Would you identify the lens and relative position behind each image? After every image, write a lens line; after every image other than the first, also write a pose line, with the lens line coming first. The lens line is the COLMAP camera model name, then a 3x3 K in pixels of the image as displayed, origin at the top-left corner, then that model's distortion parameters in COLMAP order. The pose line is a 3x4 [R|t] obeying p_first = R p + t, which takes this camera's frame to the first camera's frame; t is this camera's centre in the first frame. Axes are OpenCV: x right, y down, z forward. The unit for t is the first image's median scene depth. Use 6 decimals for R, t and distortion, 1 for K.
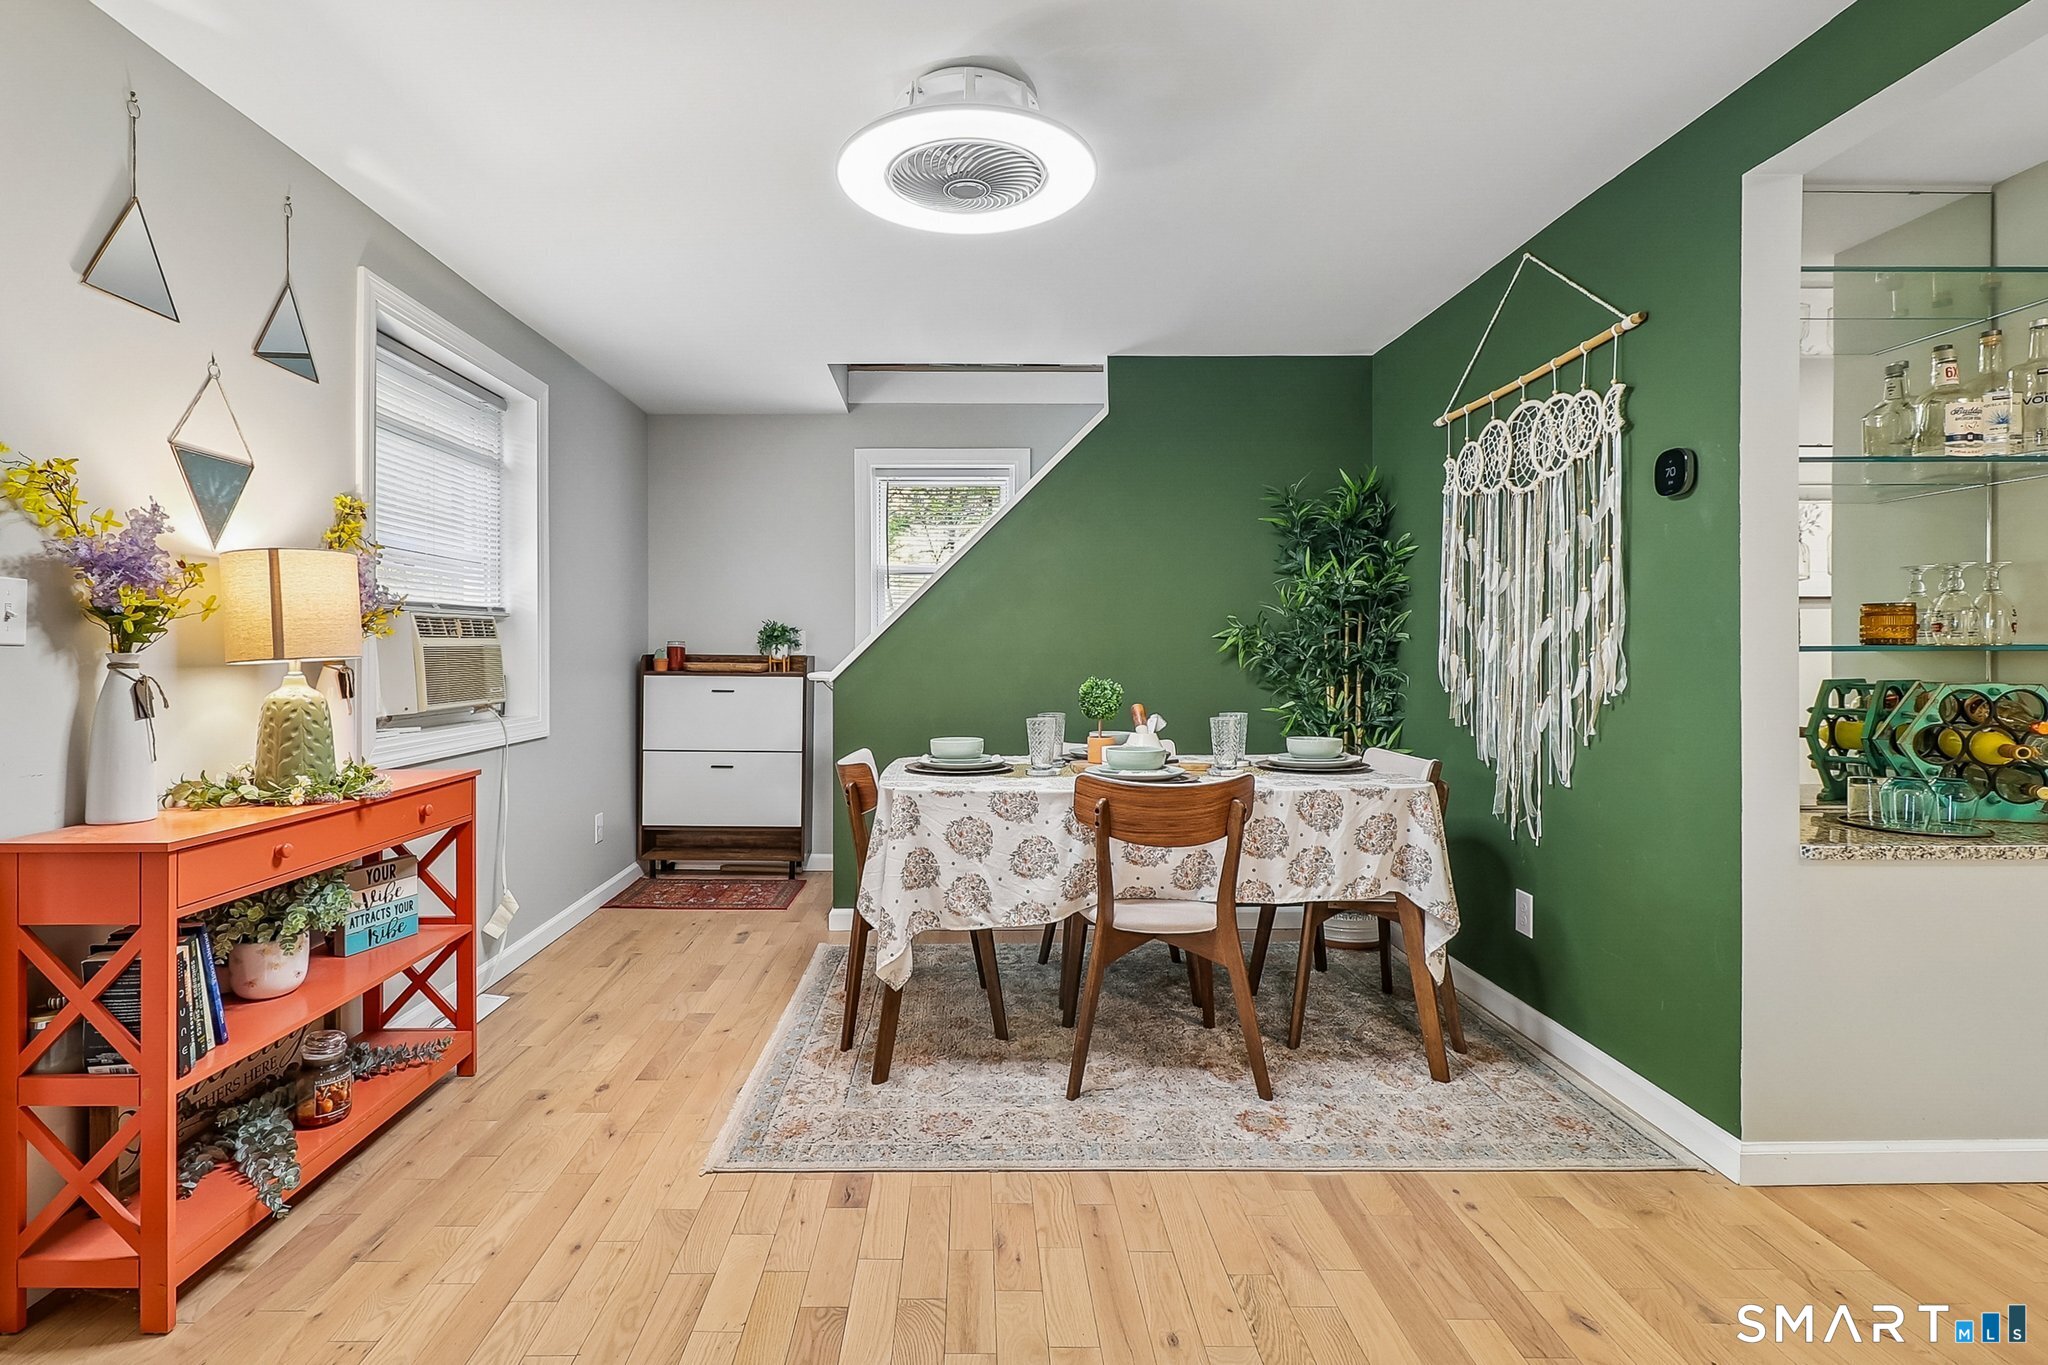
lens RADIAL K [[961.0, 0, 969.6], [0, 961.0, 653.6], [0, 0, 1]] dist [0.001861, -0.000686]
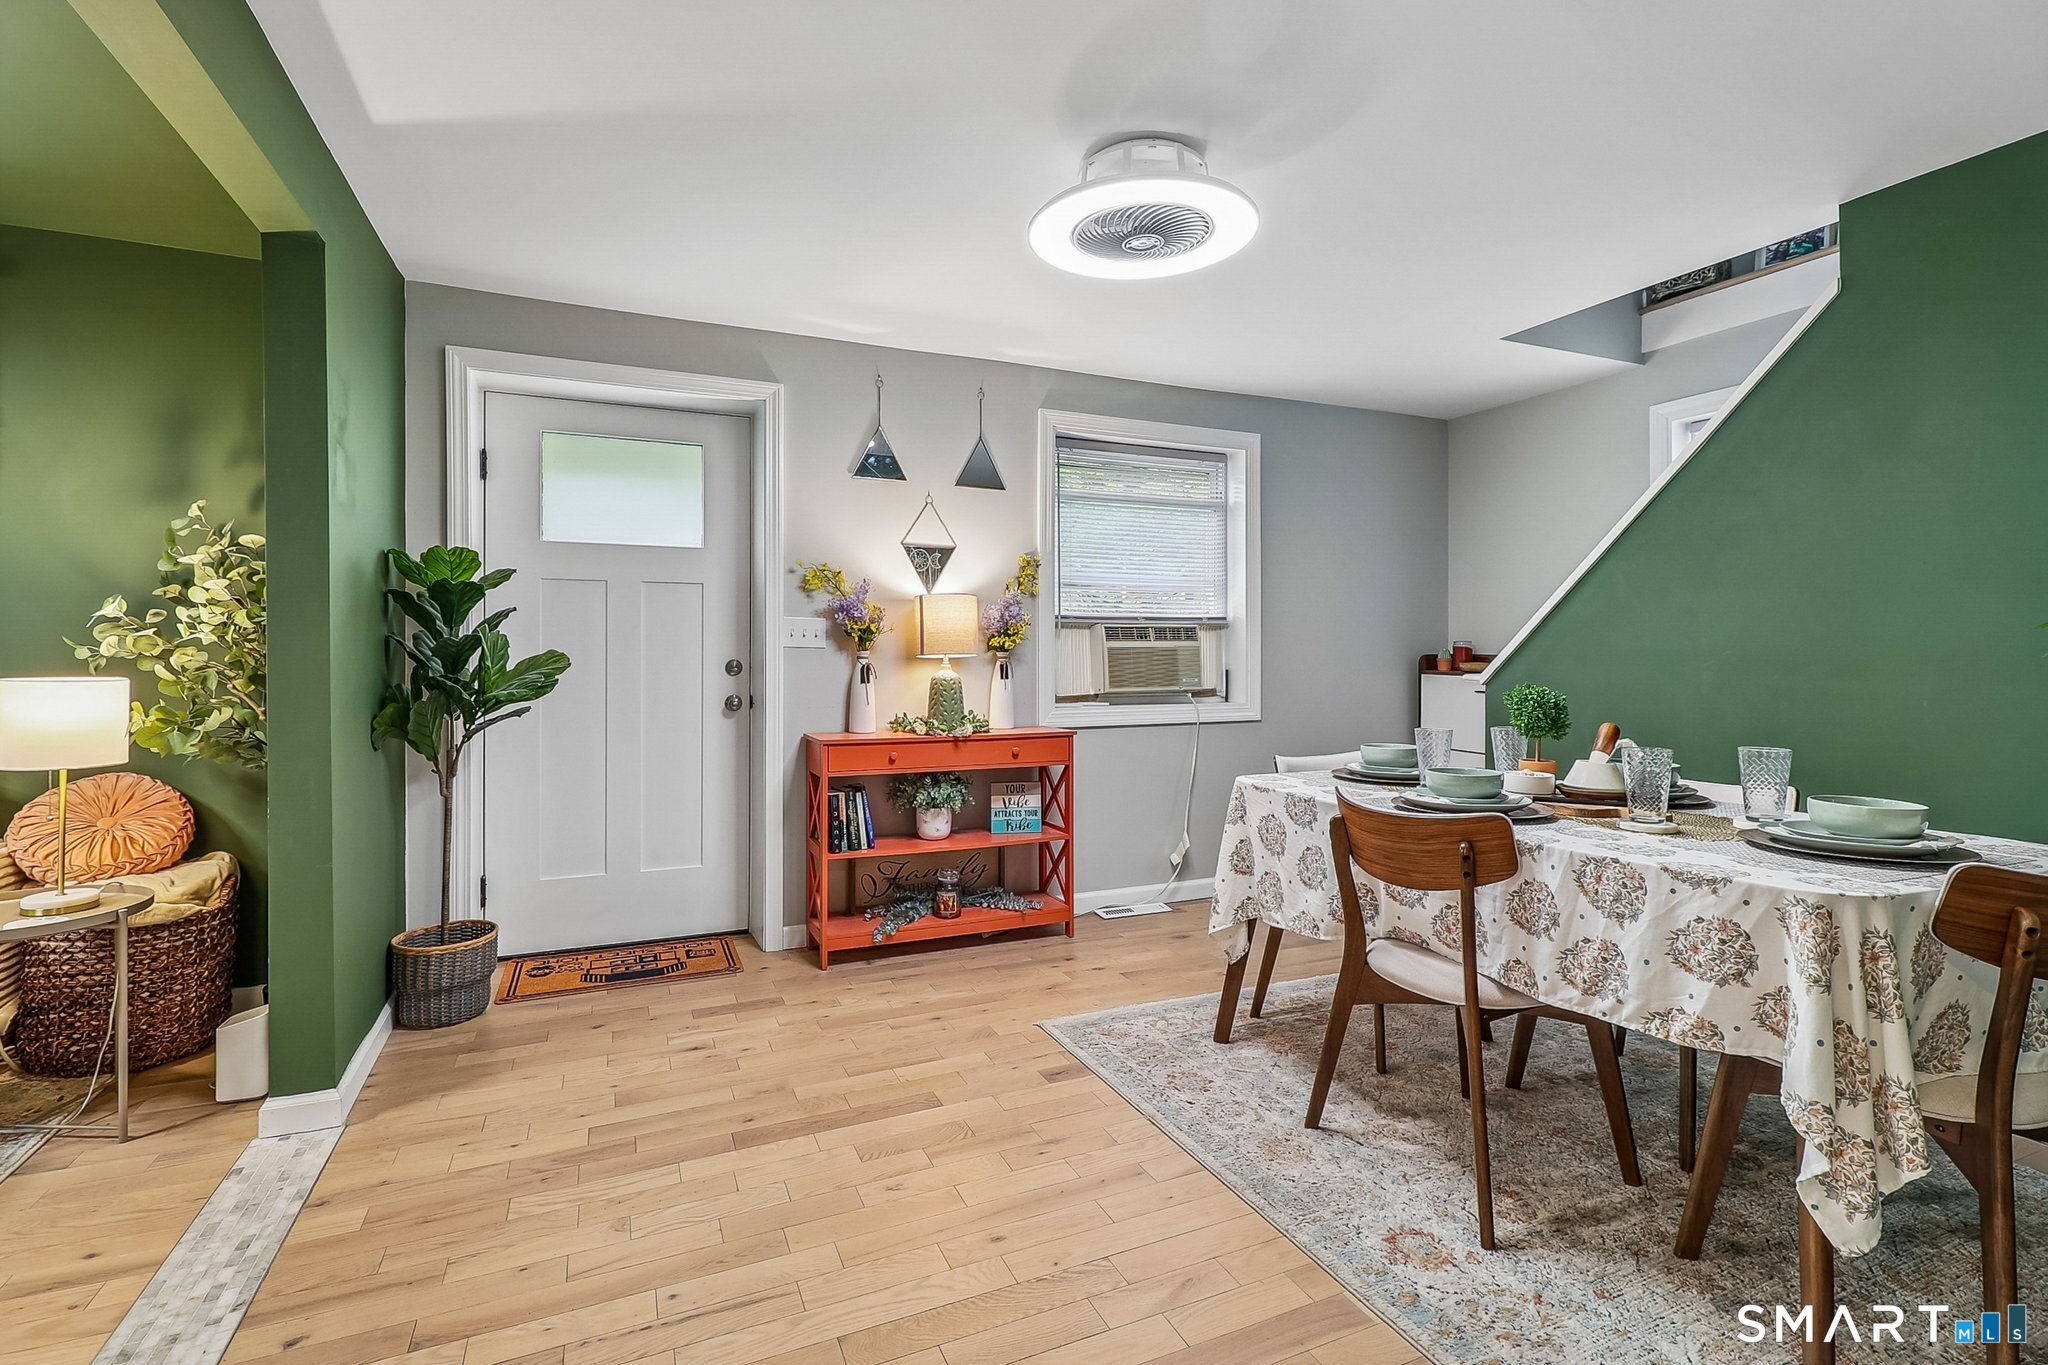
lens RADIAL K [[939.8, 0, 1022.5], [0, 939.8, 654.4], [0, 0, 1]] dist [0.001482, -0.000878]
pose [[0.407808, 0.004779, -0.913055, 0.799899], [-0.002750, 0.999988, 0.004006, -0.002743], [0.913064, 0.000877, 0.407816, 0.352944]]
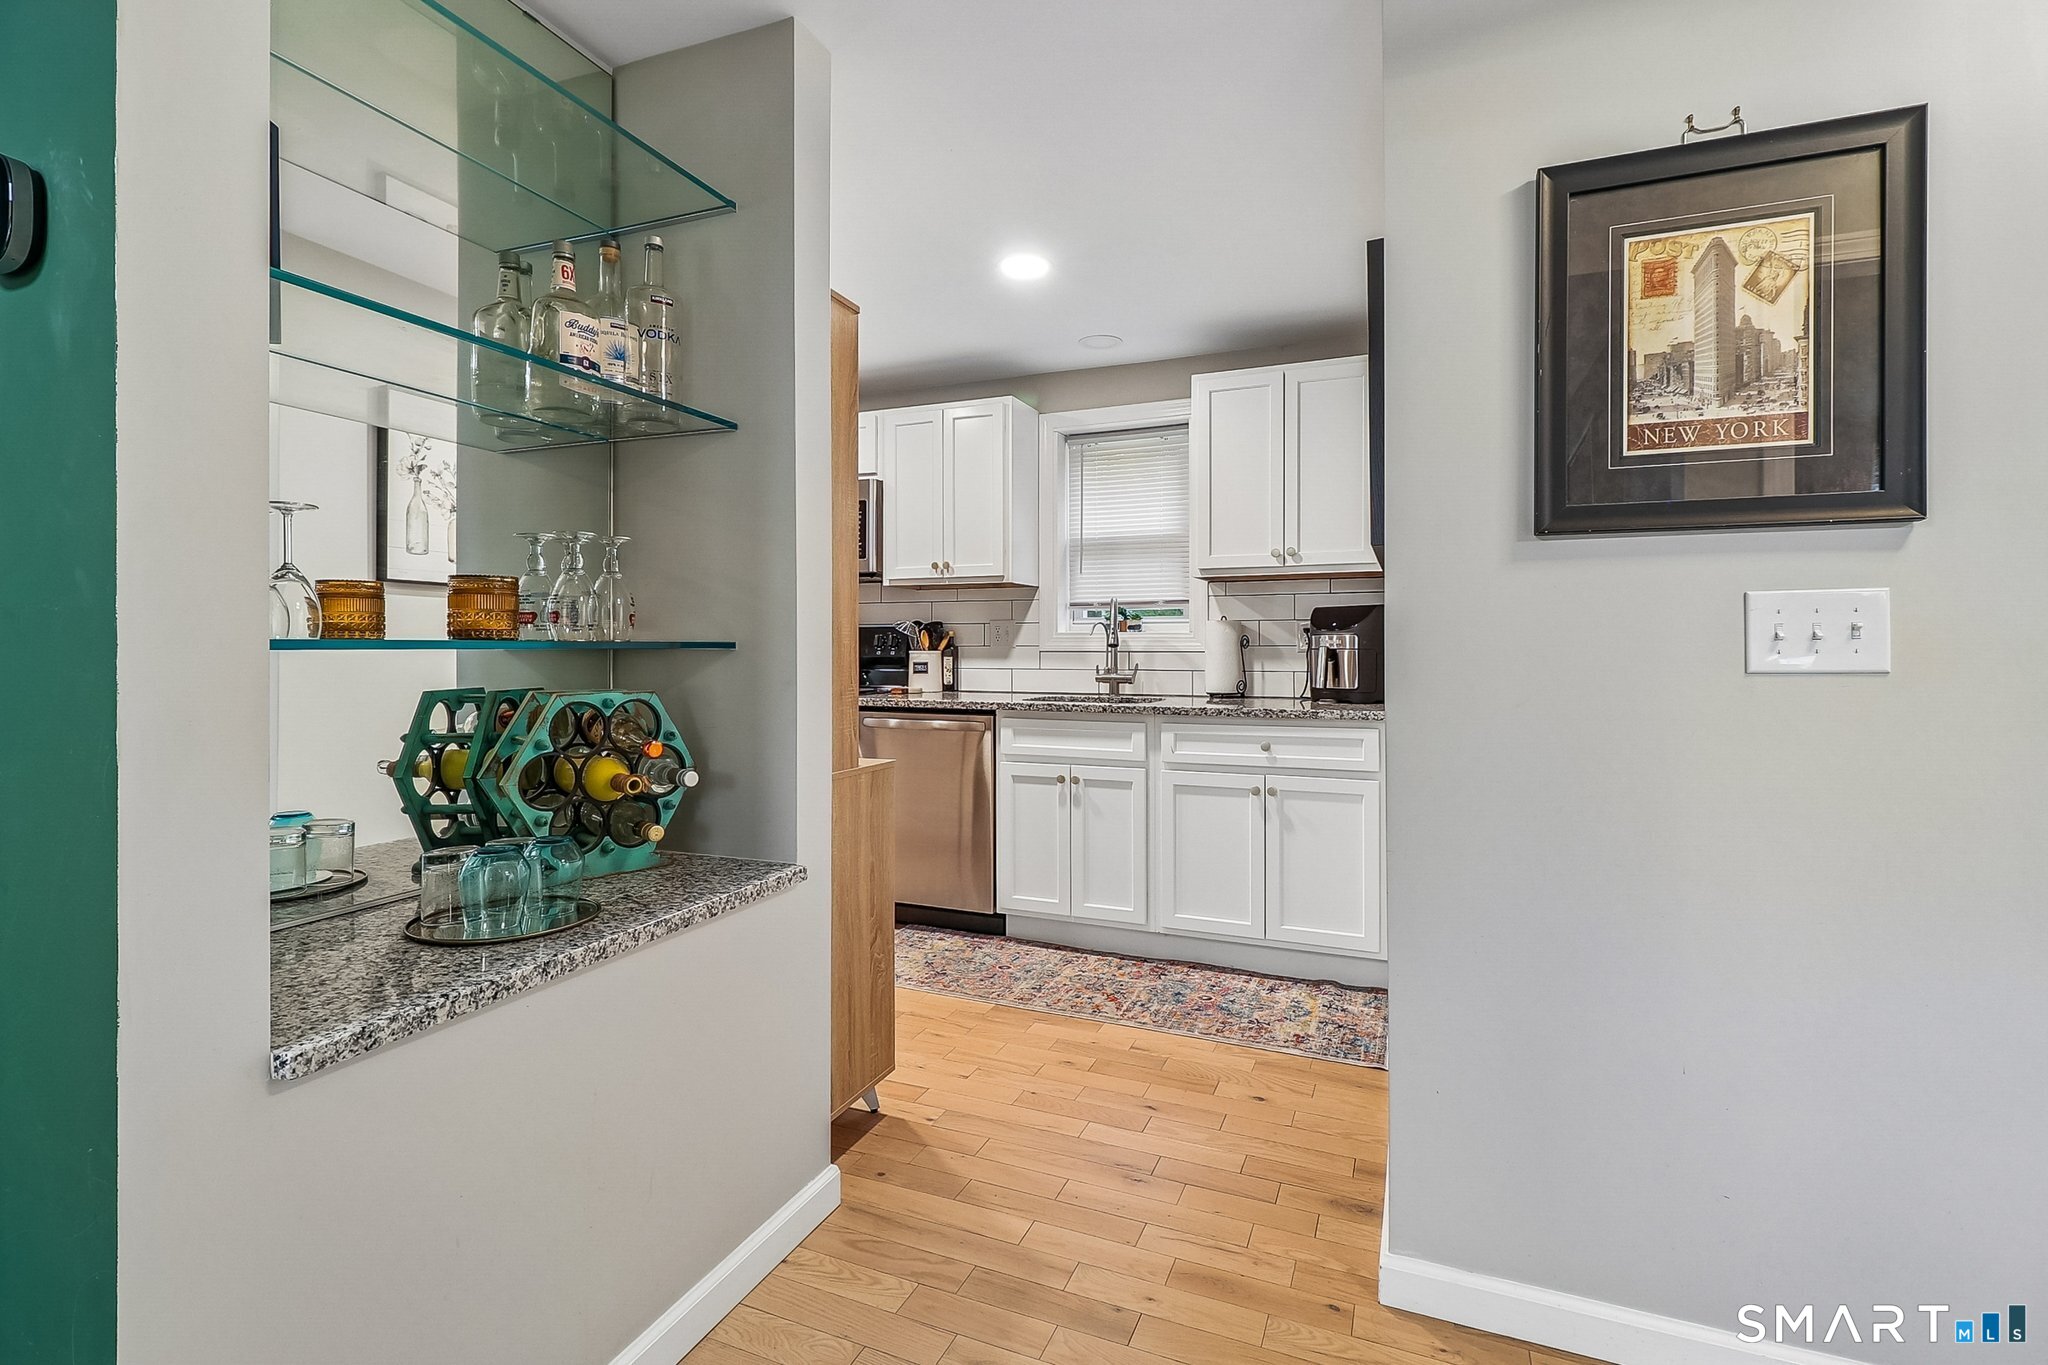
lens RADIAL K [[939.8, 0, 1022.5], [0, 939.8, 654.4], [0, 0, 1]] dist [0.001482, -0.000878]
pose [[0.383909, -0.003703, 0.923363, 0.473812], [0.000503, 0.999993, 0.003801, -0.001131], [-0.923371, -0.000994, 0.383908, 0.388827]]
